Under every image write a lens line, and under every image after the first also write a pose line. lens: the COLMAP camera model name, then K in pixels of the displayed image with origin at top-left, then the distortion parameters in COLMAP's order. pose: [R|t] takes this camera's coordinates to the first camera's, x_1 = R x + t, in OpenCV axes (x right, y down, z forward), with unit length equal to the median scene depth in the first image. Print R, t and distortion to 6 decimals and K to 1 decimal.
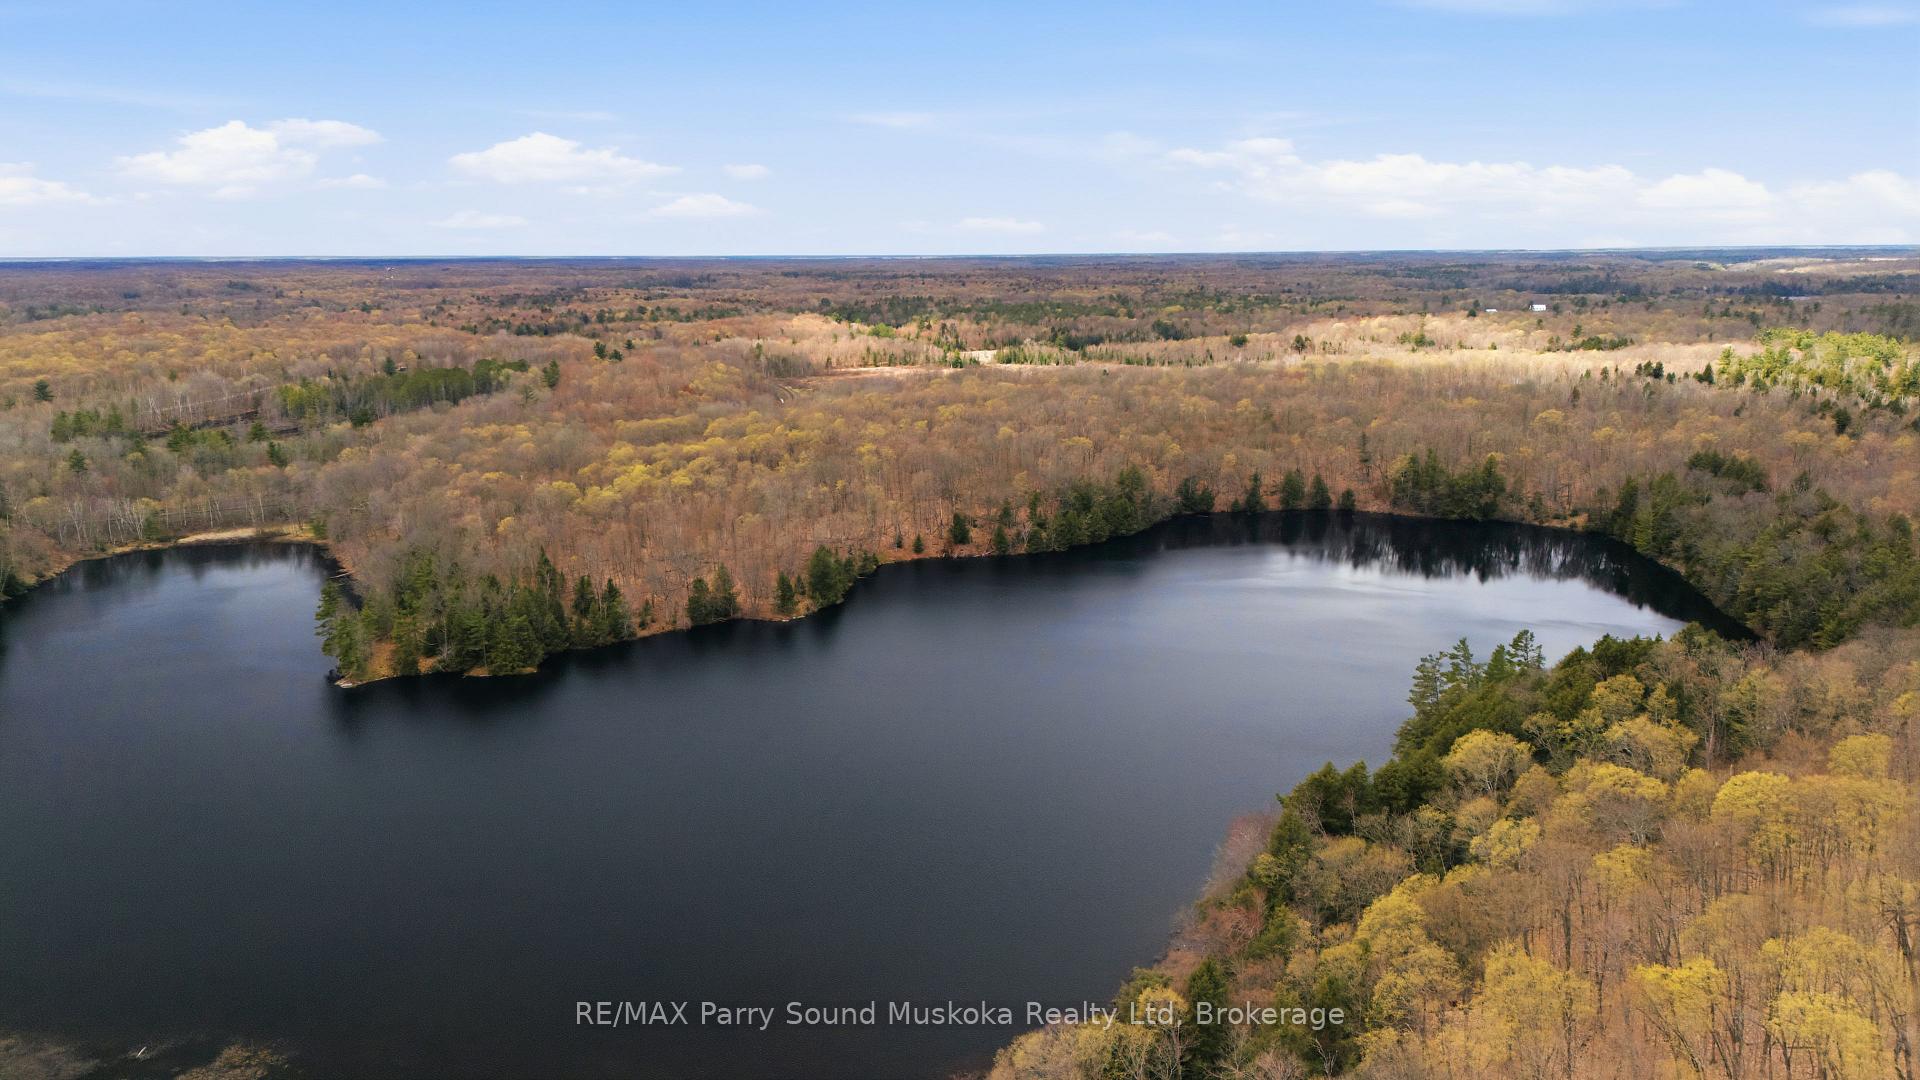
lens RADIAL K [[1385.6, 0, 960.6], [0, 1385.6, 525.6], [0, 0, 1]] dist [0.071555, -0.059066]
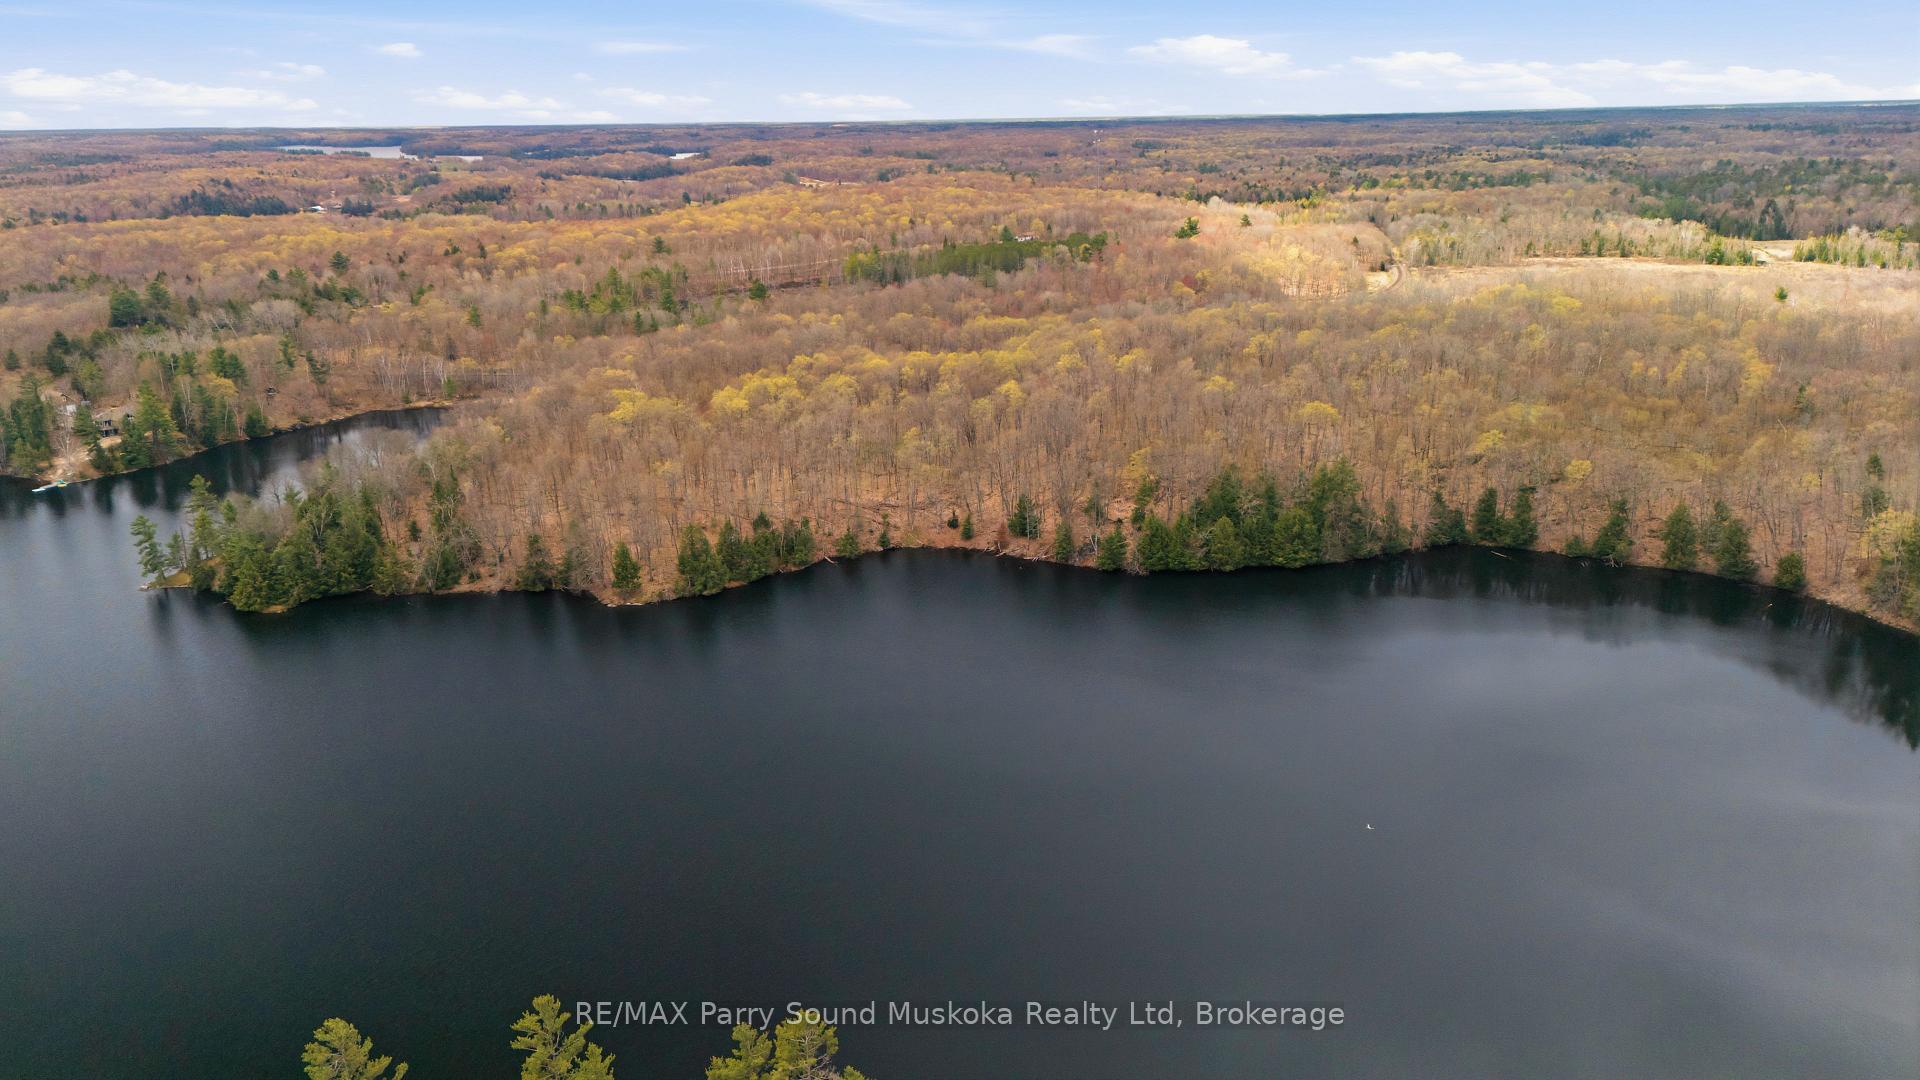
lens RADIAL K [[1385.6, 0, 968.7], [0, 1385.6, 536.0], [0, 0, 1]] dist [0.071555, -0.059066]
pose [[0.781729, 0.177699, -0.597764, 0.367963], [-0.113835, 0.983099, 0.143380, -0.079093], [0.613140, -0.044038, 0.788746, 0.367268]]
